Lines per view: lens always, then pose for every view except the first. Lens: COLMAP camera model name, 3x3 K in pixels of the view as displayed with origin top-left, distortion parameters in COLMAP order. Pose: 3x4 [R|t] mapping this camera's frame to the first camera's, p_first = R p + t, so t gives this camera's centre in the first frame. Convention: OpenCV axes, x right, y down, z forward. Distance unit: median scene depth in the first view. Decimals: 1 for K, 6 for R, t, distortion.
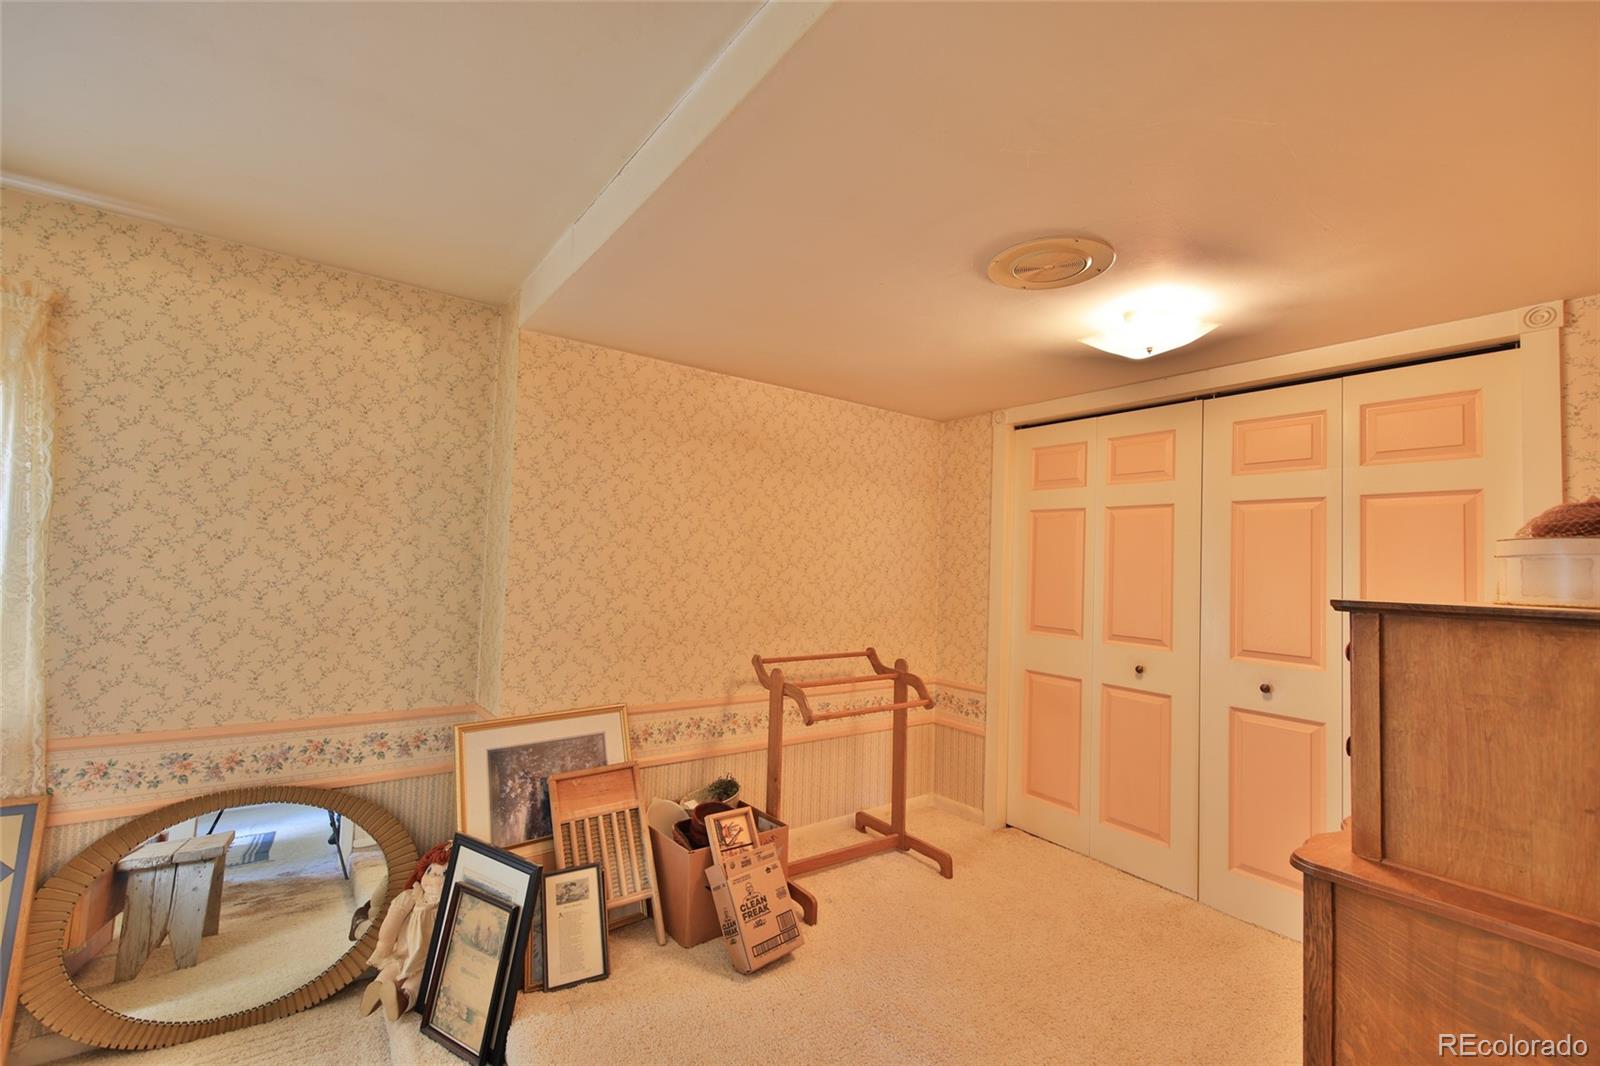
lens RADIAL K [[659.5, 0, 800.0], [0, 659.5, 533.0], [0, 0, 1]] dist [0.001005, -0.003481]
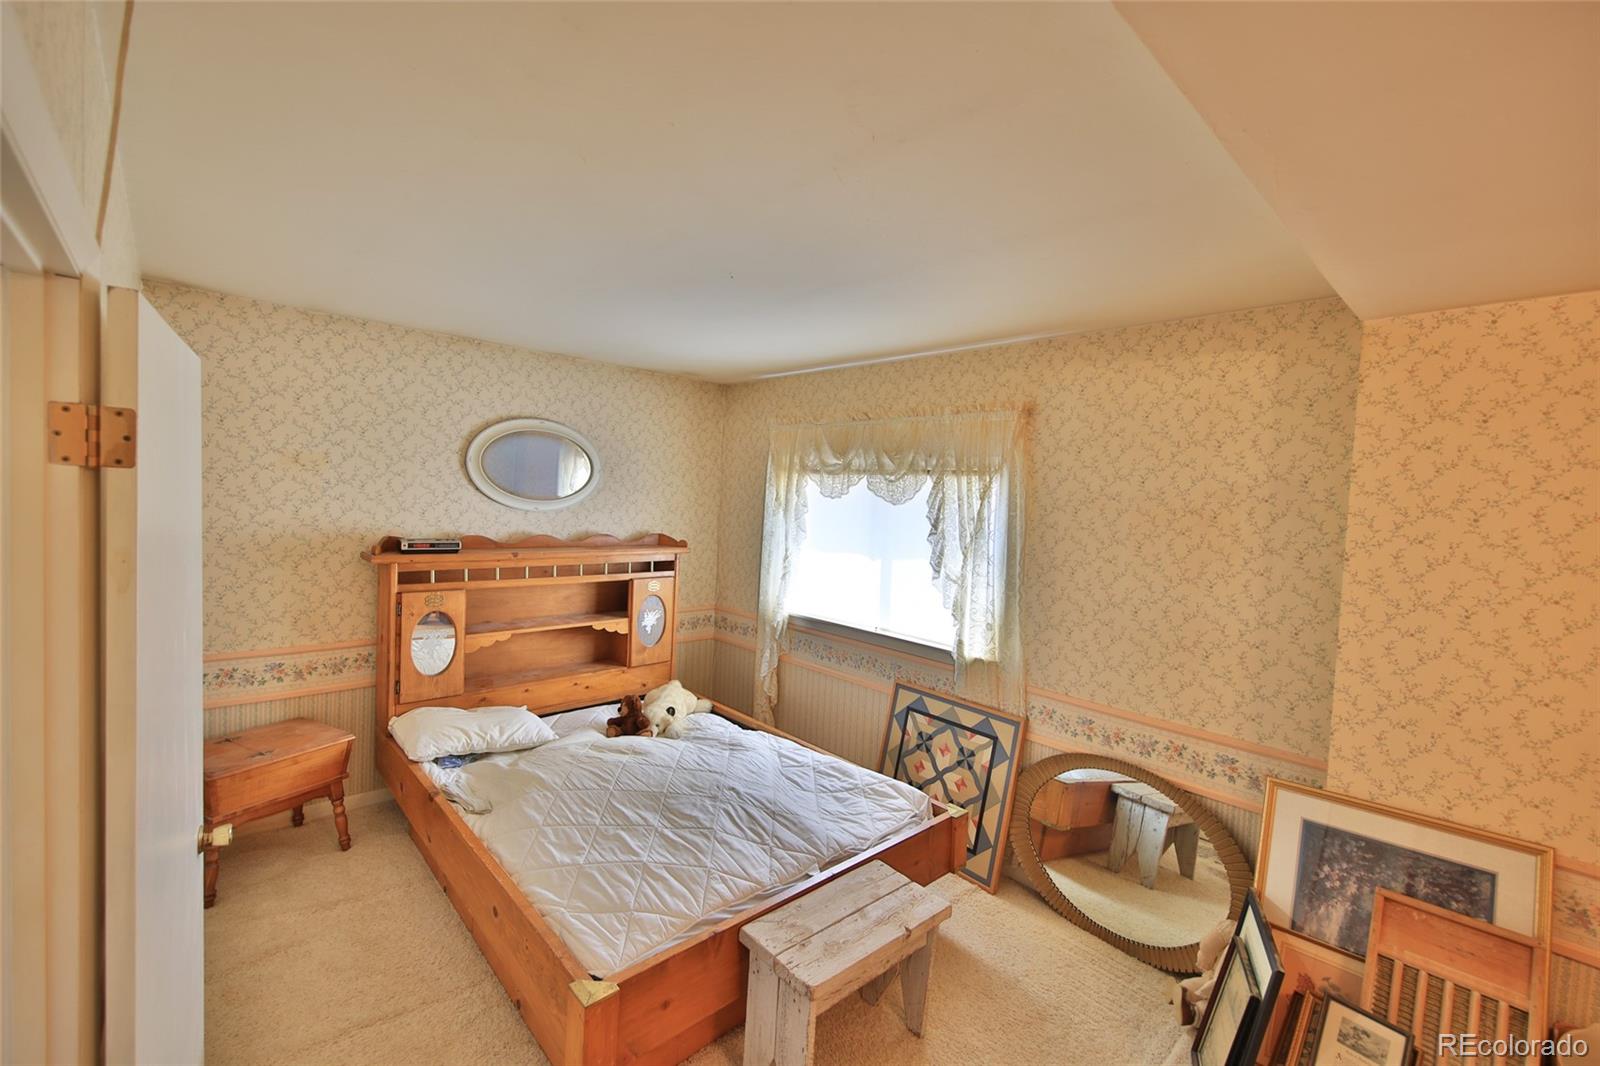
lens RADIAL K [[659.5, 0, 800.0], [0, 659.5, 533.0], [0, 0, 1]] dist [0.001005, -0.003481]
pose [[0.110787, 0.018374, -0.993674, 0.311502], [0.008728, 0.999773, 0.019460, -0.074046], [0.993806, -0.010828, 0.110602, 0.230023]]
